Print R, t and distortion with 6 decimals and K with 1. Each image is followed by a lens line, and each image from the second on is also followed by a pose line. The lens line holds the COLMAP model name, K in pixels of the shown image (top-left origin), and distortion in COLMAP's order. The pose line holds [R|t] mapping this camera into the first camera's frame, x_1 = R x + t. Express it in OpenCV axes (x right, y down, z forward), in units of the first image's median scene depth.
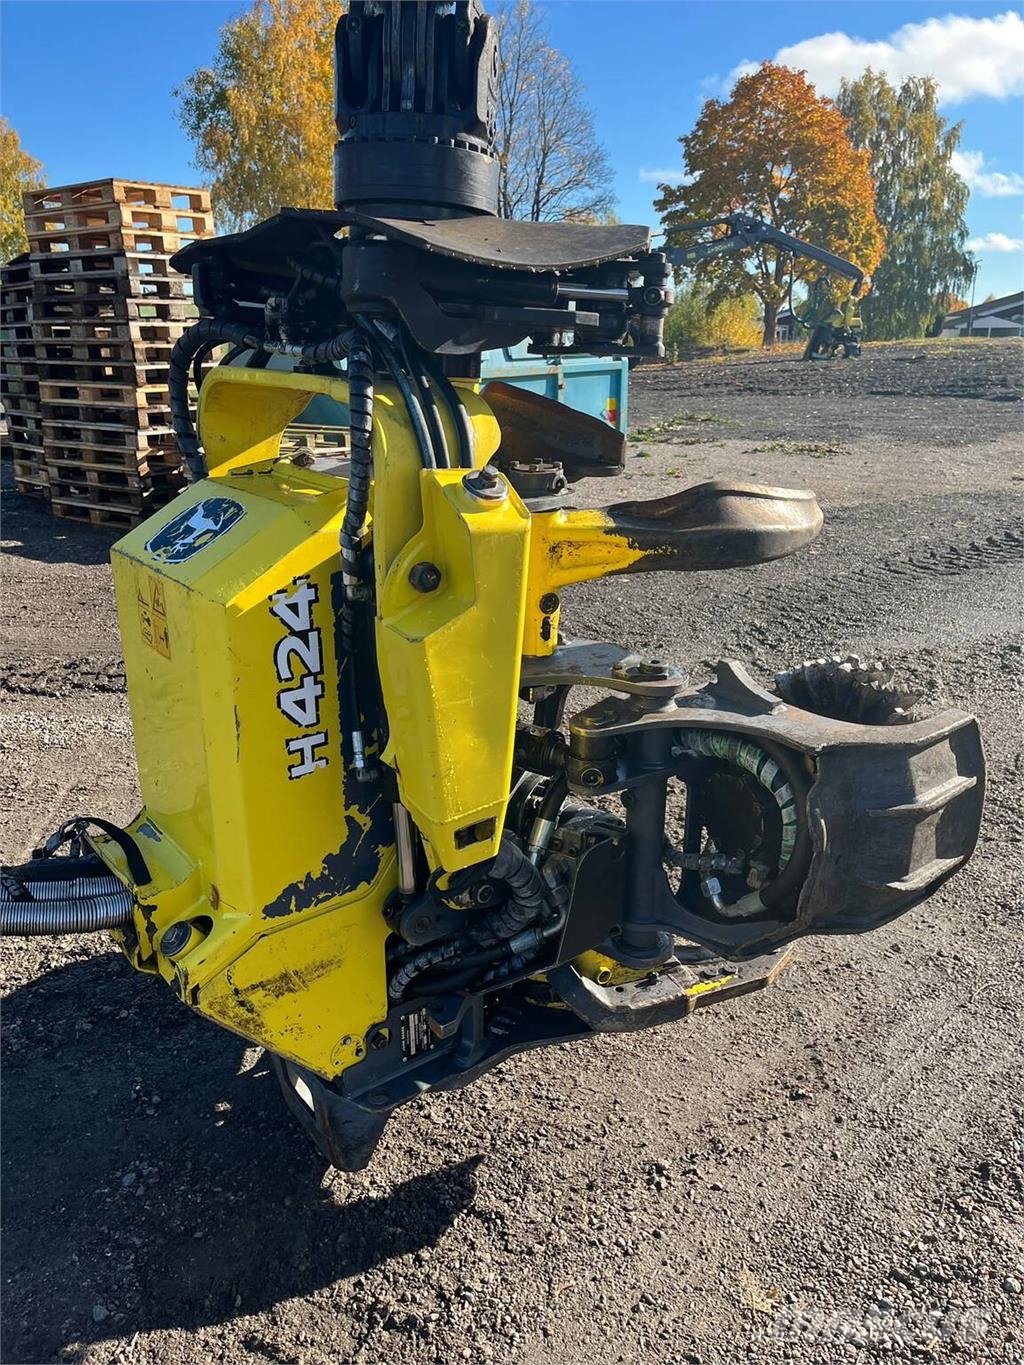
lens RADIAL K [[1037.7, 0, 510.9], [0, 1037.7, 685.7], [0, 0, 1]] dist [0.058551, -0.069661]
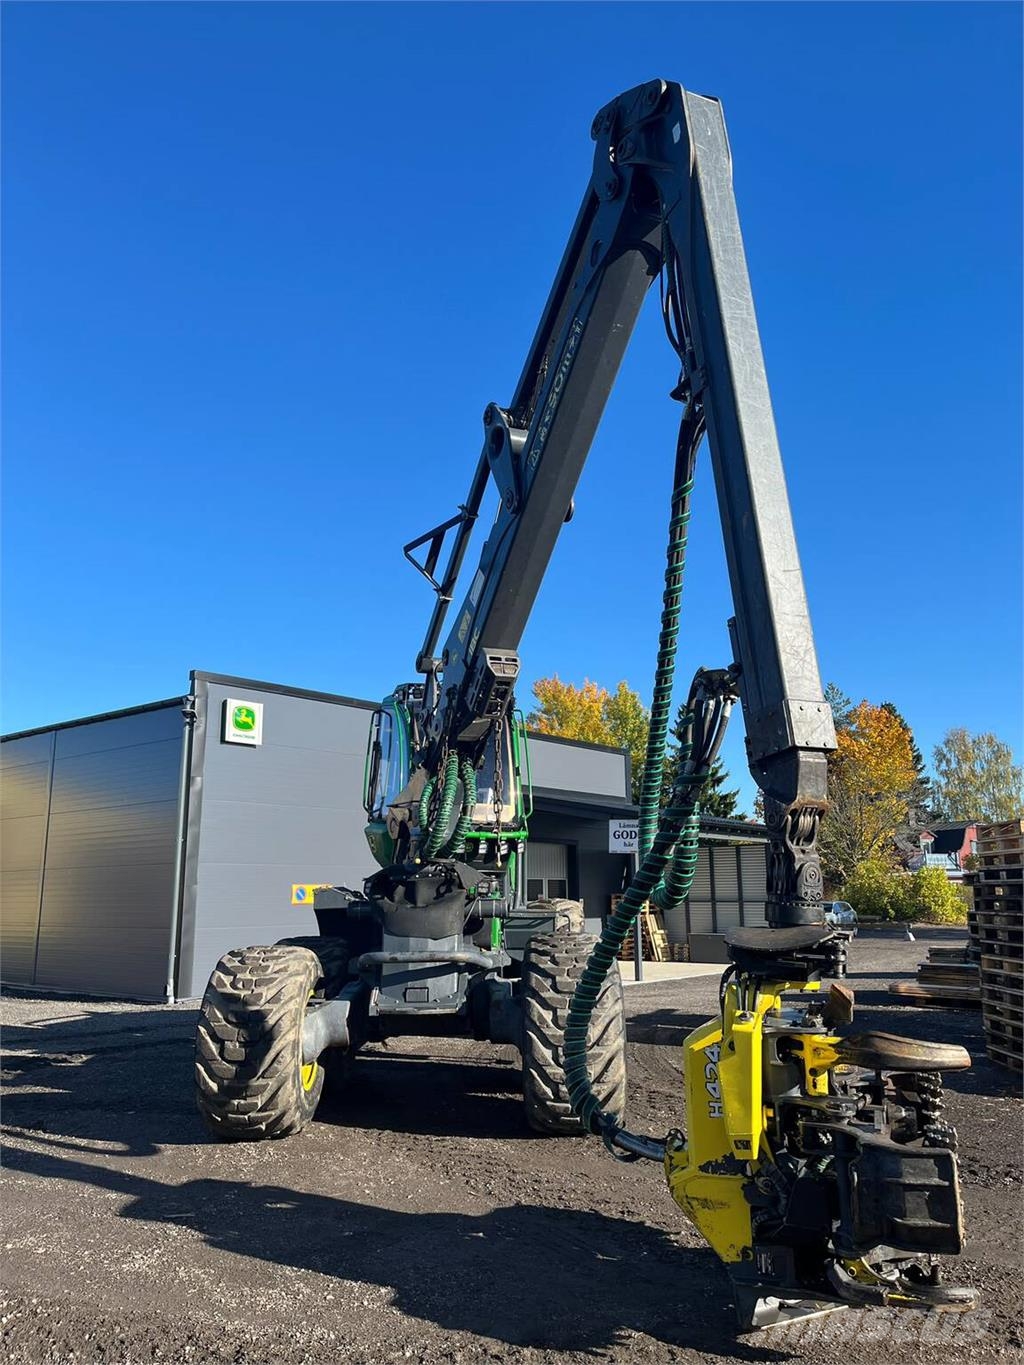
lens RADIAL K [[1037.7, 0, 517.5], [0, 1037.7, 681.6], [0, 0, 1]] dist [0.058551, -0.069661]
pose [[0.548813, -0.164635, -0.819573, 1.719963], [-0.263394, 0.896419, -0.356450, 0.151876], [0.793365, 0.411495, 0.448603, -1.009955]]
